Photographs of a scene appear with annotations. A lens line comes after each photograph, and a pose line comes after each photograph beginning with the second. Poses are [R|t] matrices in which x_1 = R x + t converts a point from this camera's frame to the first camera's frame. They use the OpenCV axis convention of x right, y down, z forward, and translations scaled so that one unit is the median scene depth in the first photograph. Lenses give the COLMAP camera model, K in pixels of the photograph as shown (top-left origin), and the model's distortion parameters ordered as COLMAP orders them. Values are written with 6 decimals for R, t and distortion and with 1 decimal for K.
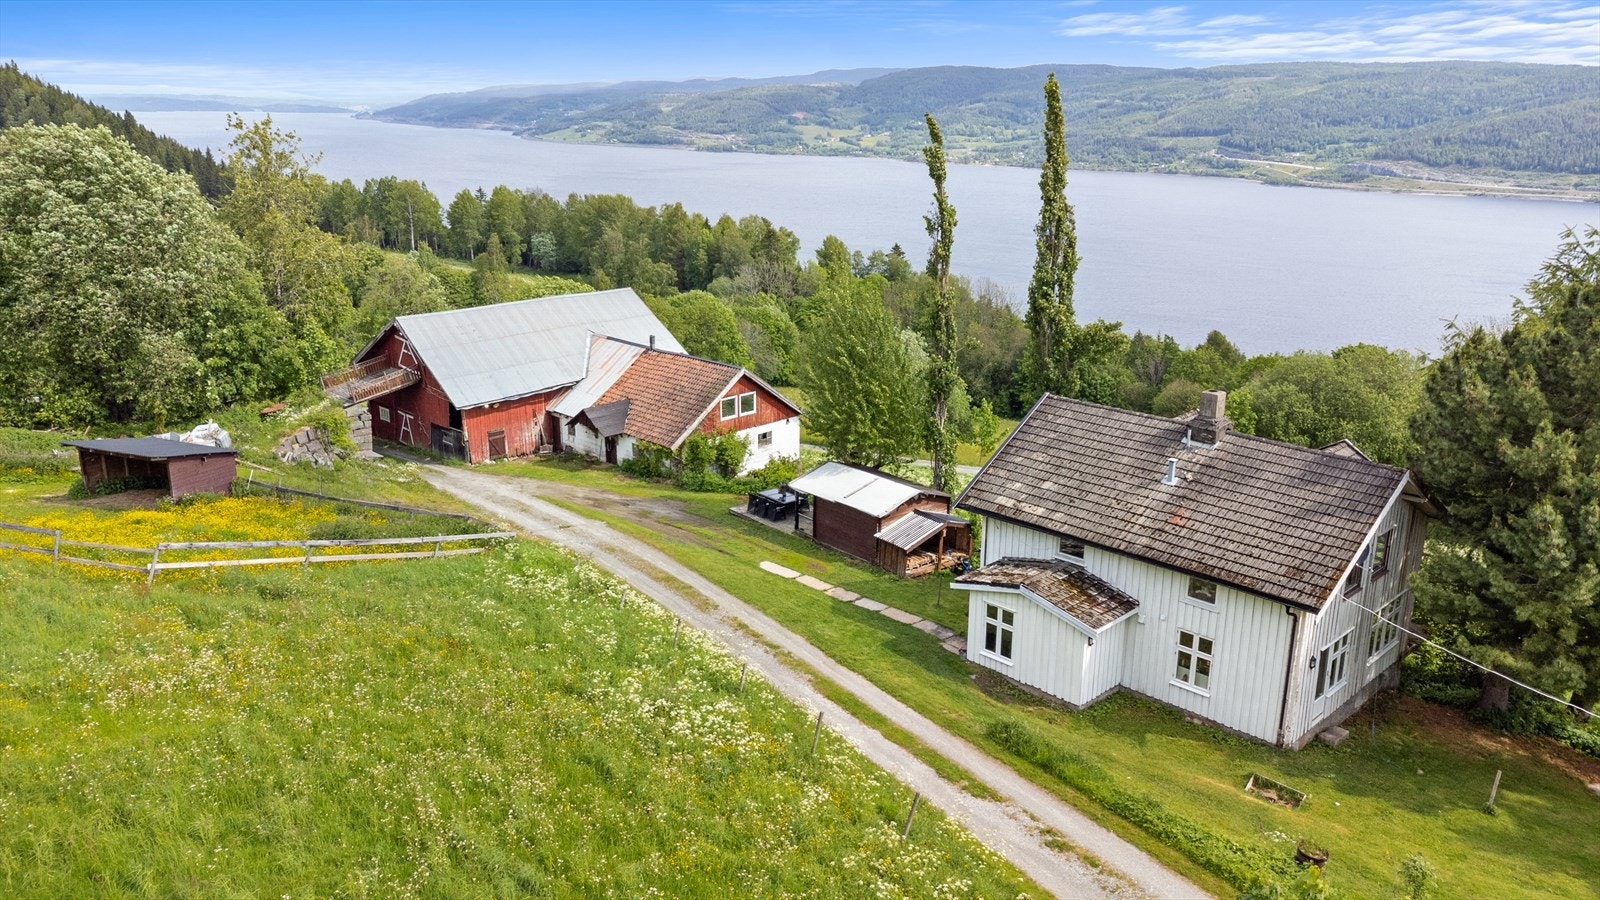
lens RADIAL K [[1242.2, 0, 786.3], [0, 1242.2, 465.8], [0, 0, 1]] dist [0.007333, 0.034023]
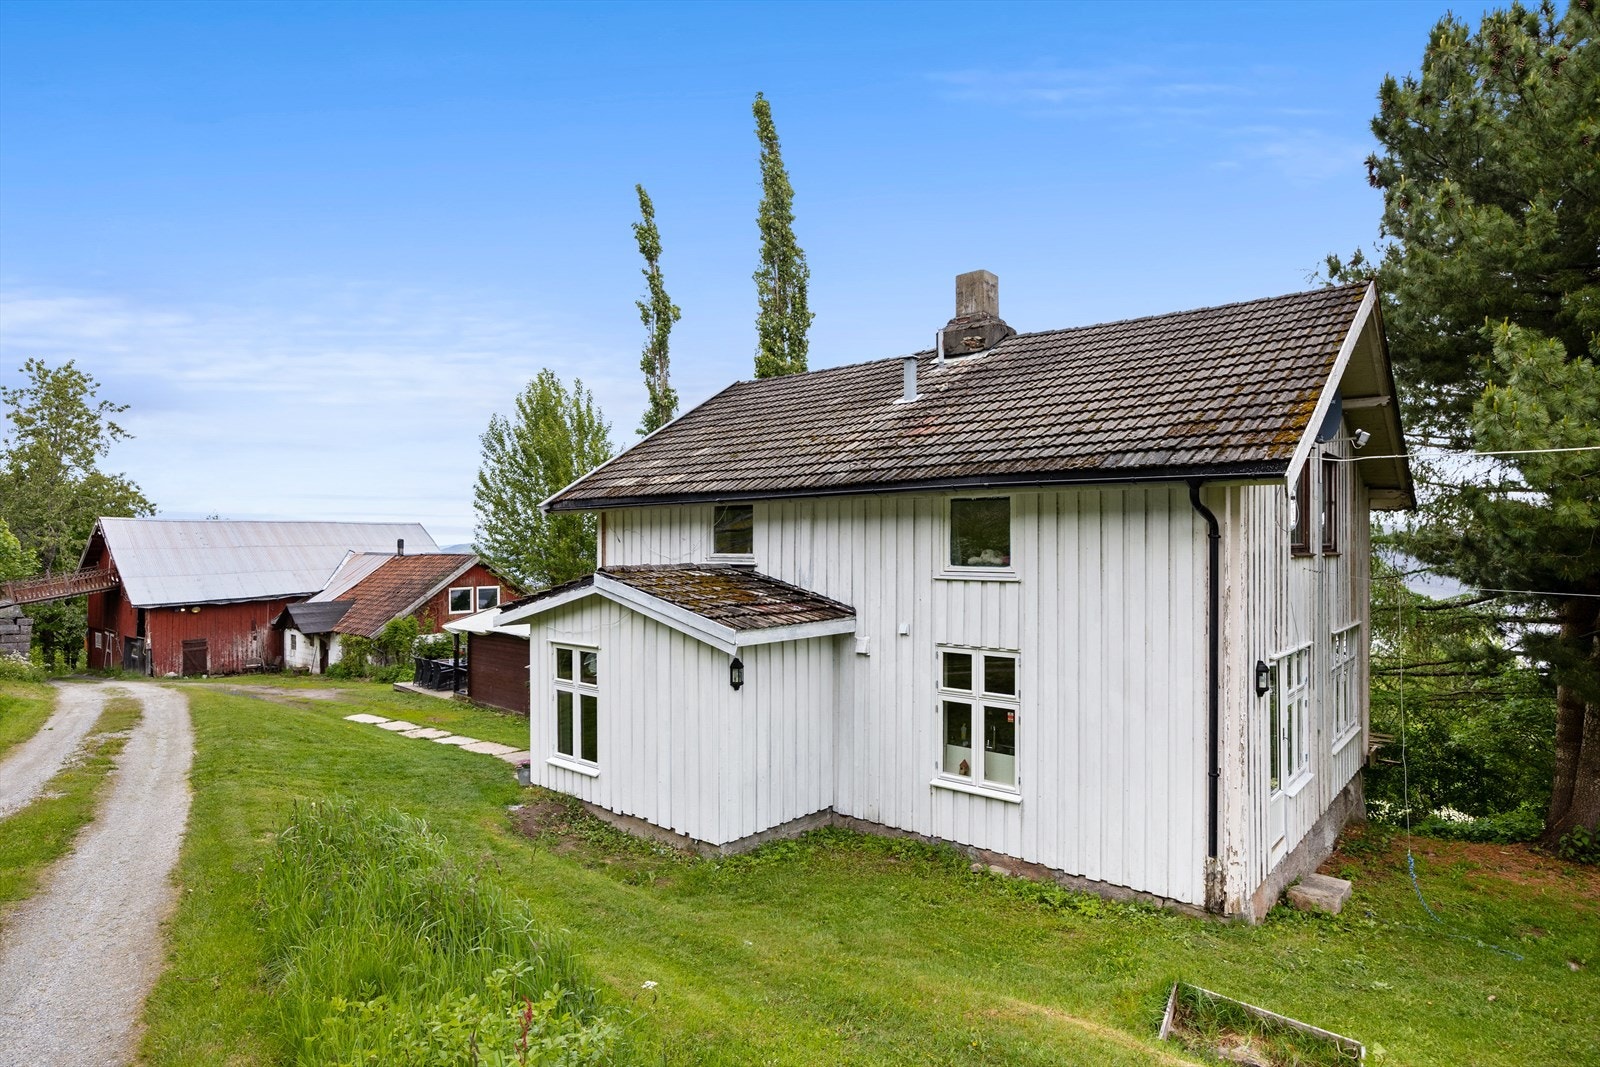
lens RADIAL K [[837.3, 0, 807.8], [0, 837.3, 567.6], [0, 0, 1]] dist [-0.001338, -0.000308]
pose [[0.996099, 0.000407, 0.088238, 0.237298], [0.026063, 0.954015, -0.298623, 0.186267], [-0.084302, 0.299757, 0.950283, 0.696188]]
